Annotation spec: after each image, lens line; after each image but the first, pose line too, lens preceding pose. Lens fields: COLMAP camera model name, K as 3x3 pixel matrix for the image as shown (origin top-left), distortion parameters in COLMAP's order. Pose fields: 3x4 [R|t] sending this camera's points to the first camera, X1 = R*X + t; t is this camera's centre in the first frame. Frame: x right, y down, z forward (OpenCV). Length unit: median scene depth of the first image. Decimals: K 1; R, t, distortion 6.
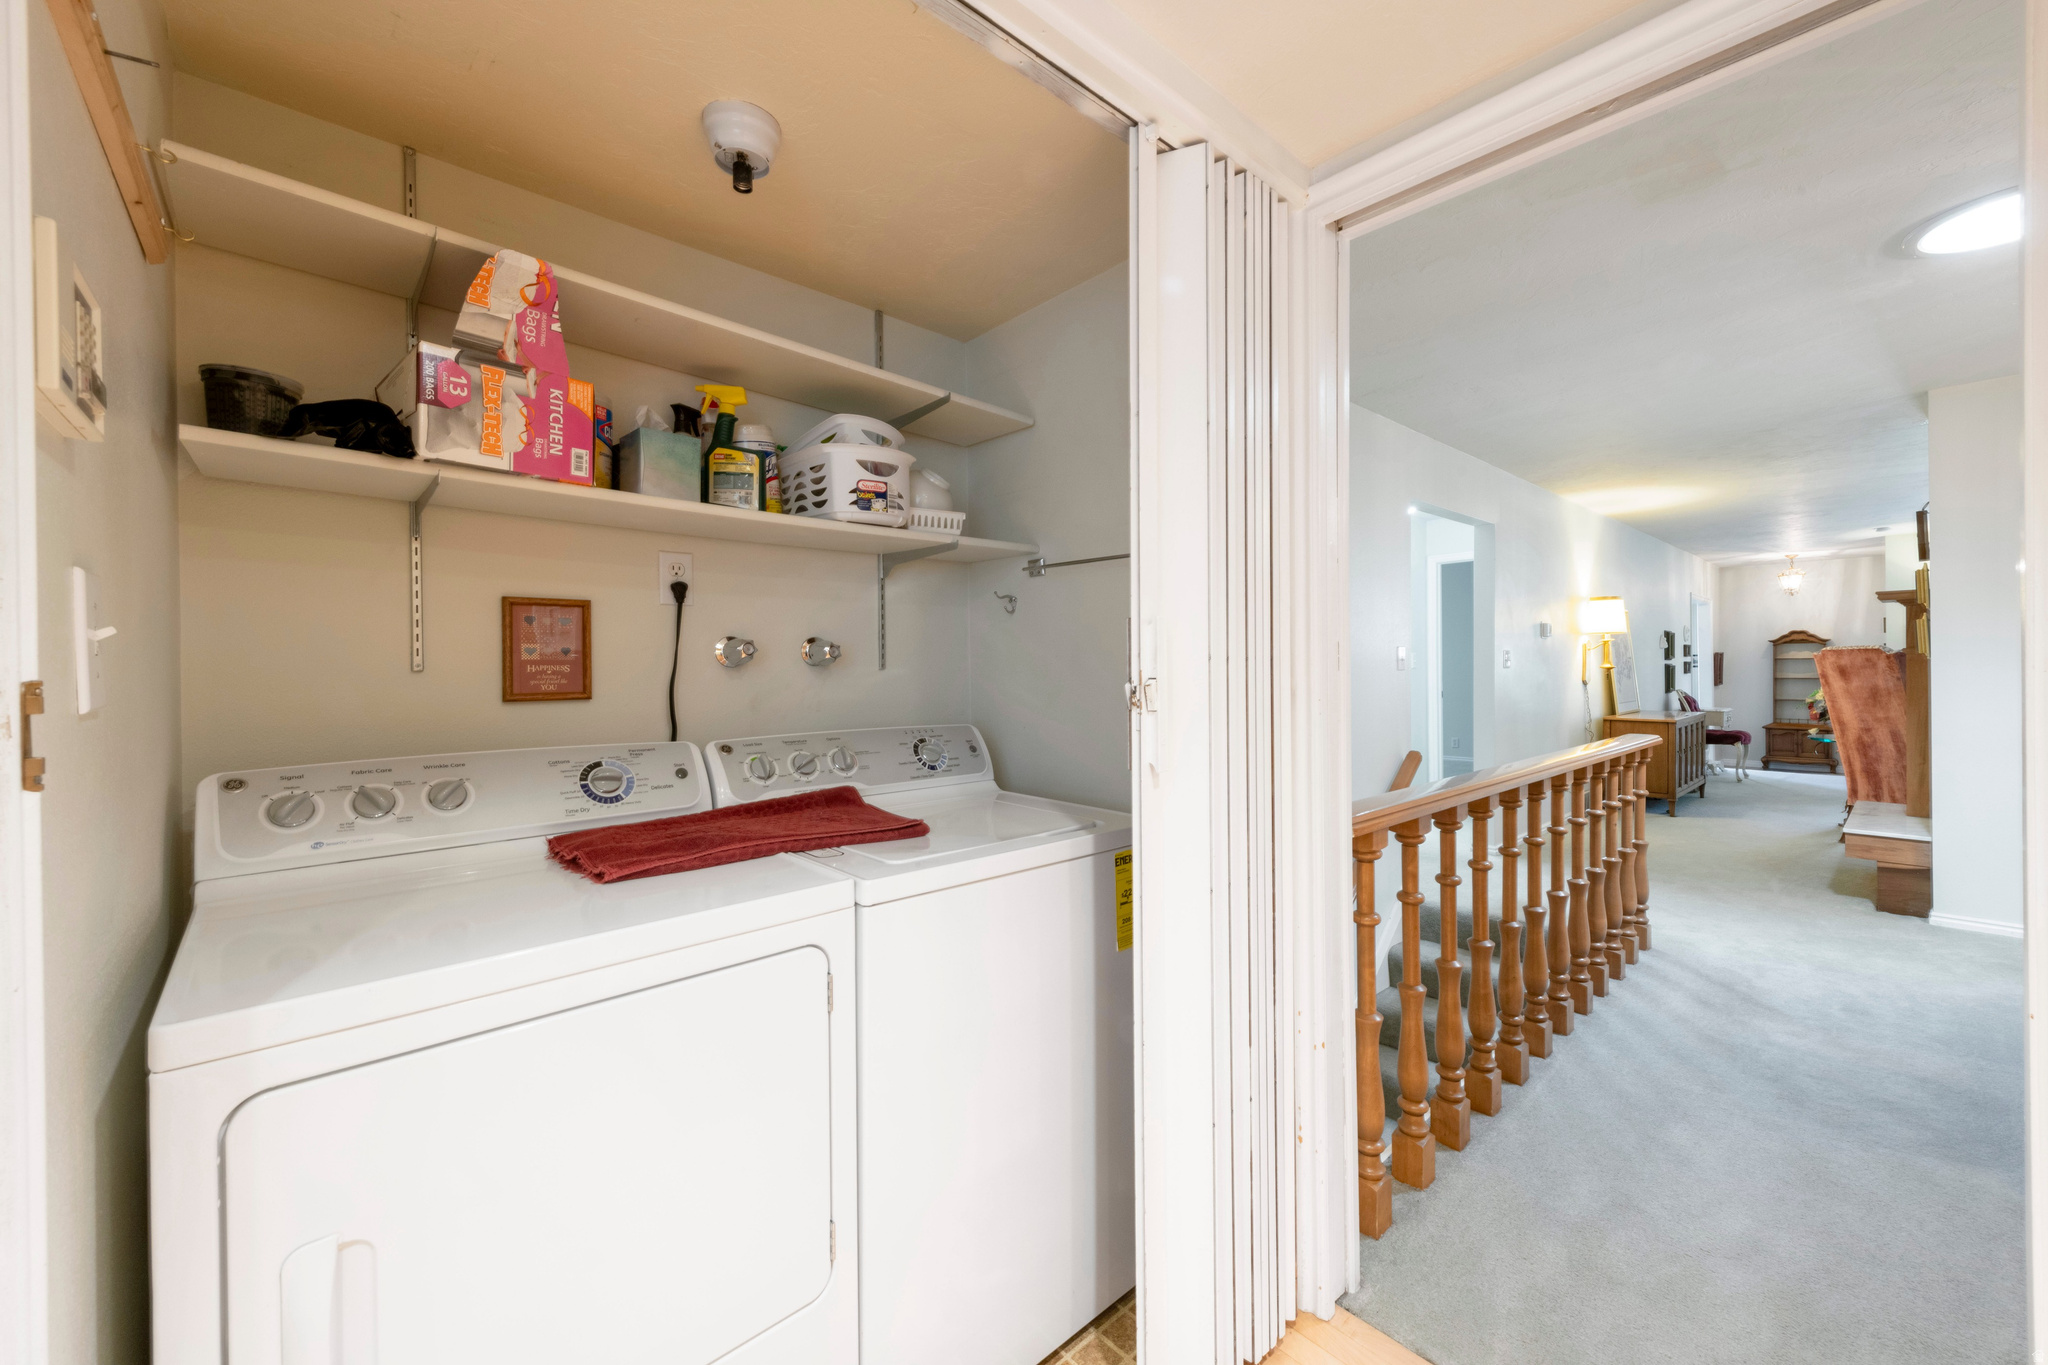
lens RADIAL K [[787.2, 0, 1017.4], [0, 787.2, 675.1], [0, 0, 1]] dist [-0.000682, -0.000383]
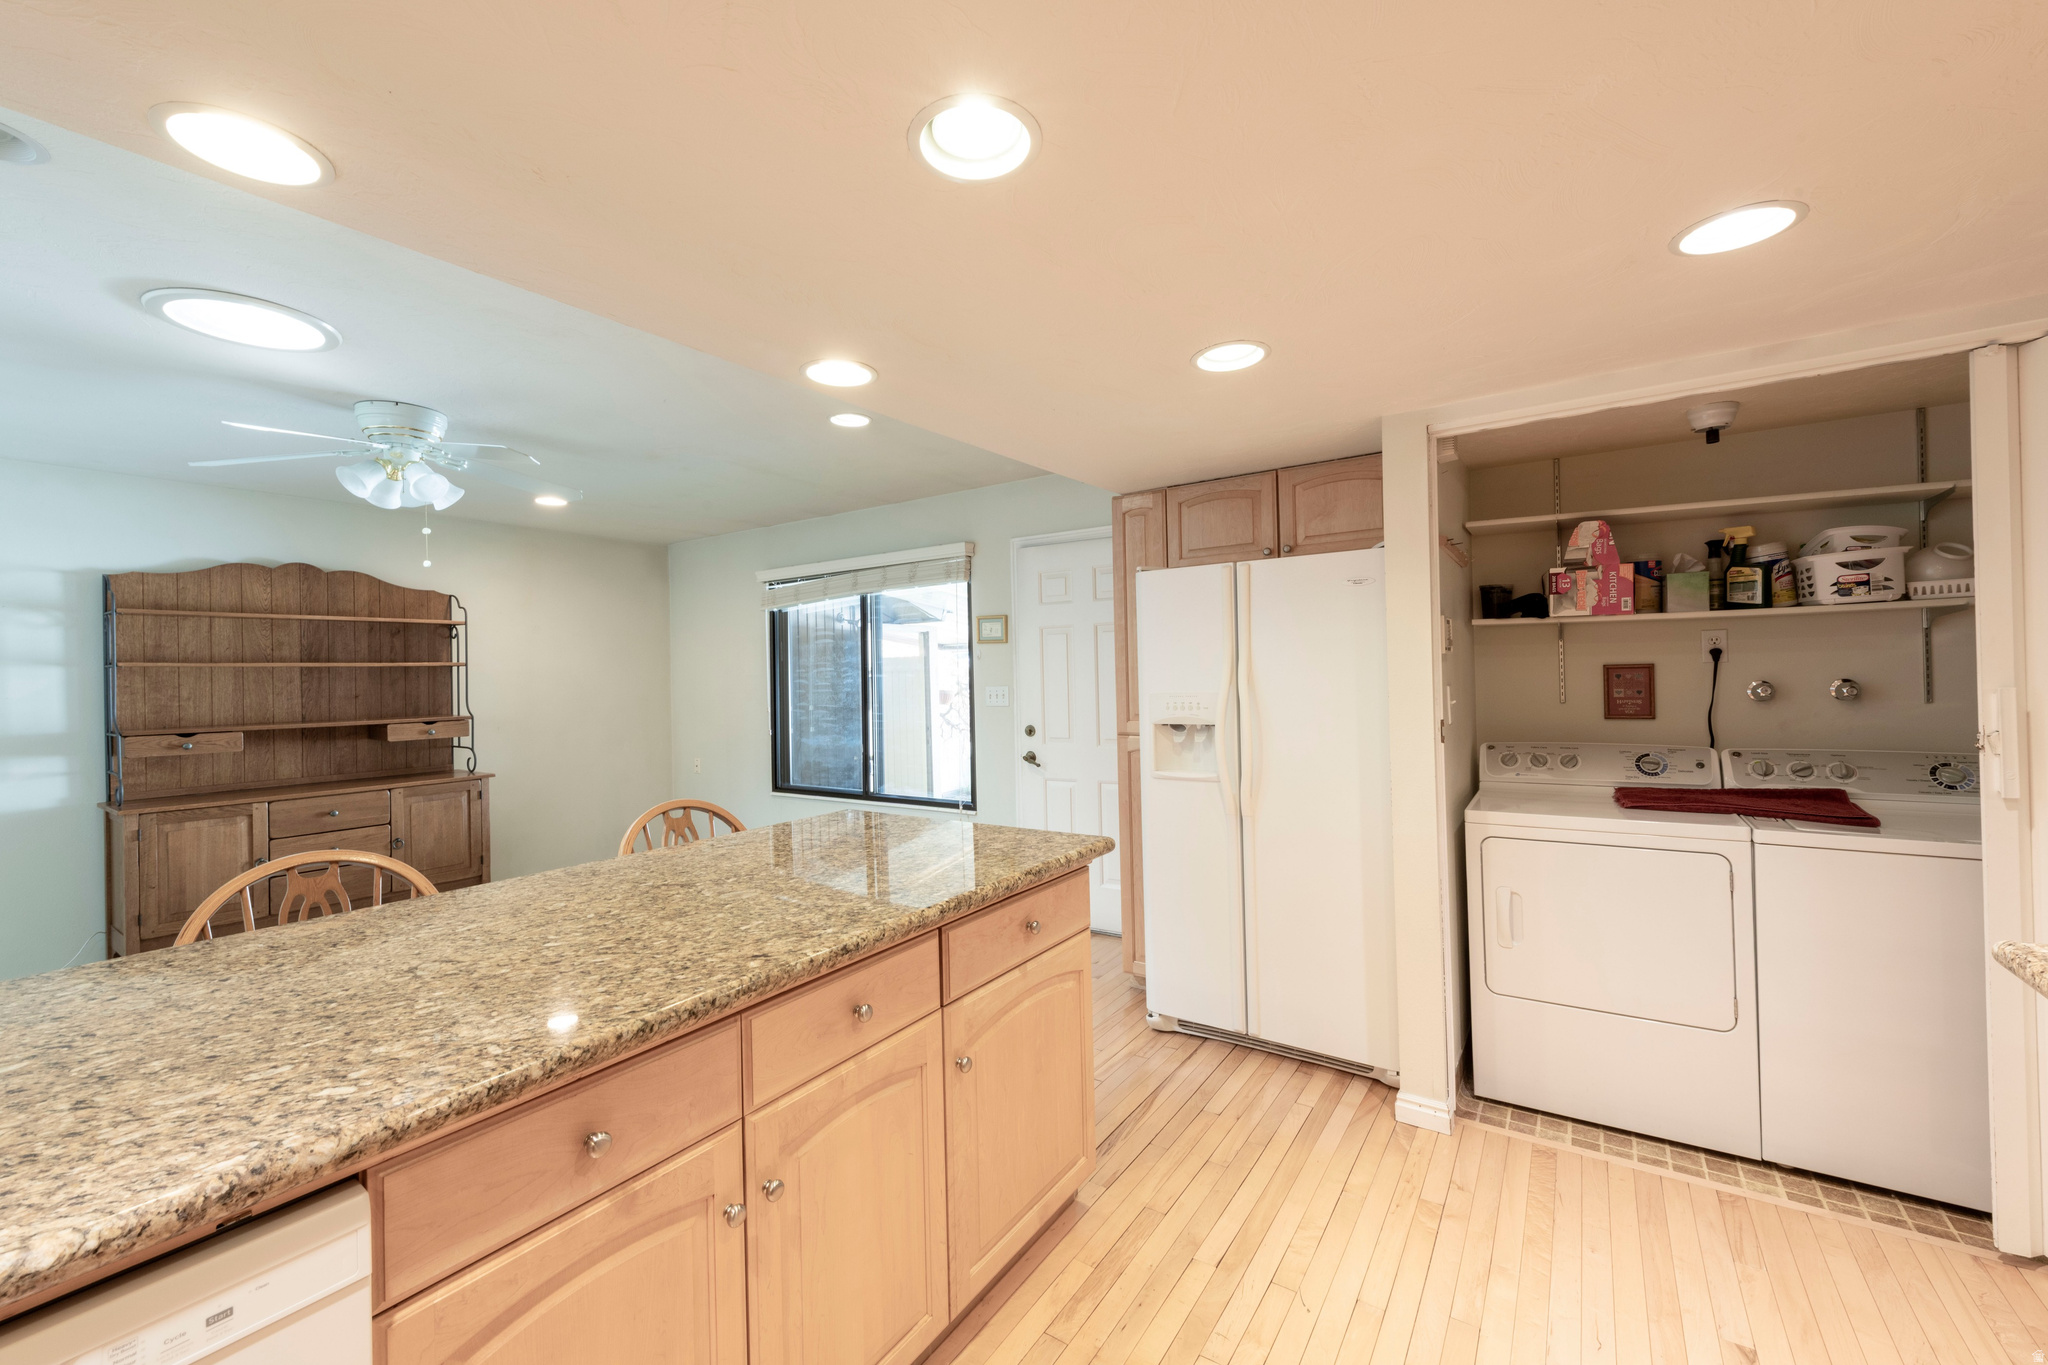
lens RADIAL K [[817.3, 0, 1030.5], [0, 817.3, 673.7], [0, 0, 1]] dist [-0.000616, -0.000377]
pose [[0.234519, 0.000039, -0.972111, 0.979598], [0.014916, 0.999882, 0.003638, -0.105674], [0.971997, -0.015354, 0.234491, -0.855538]]
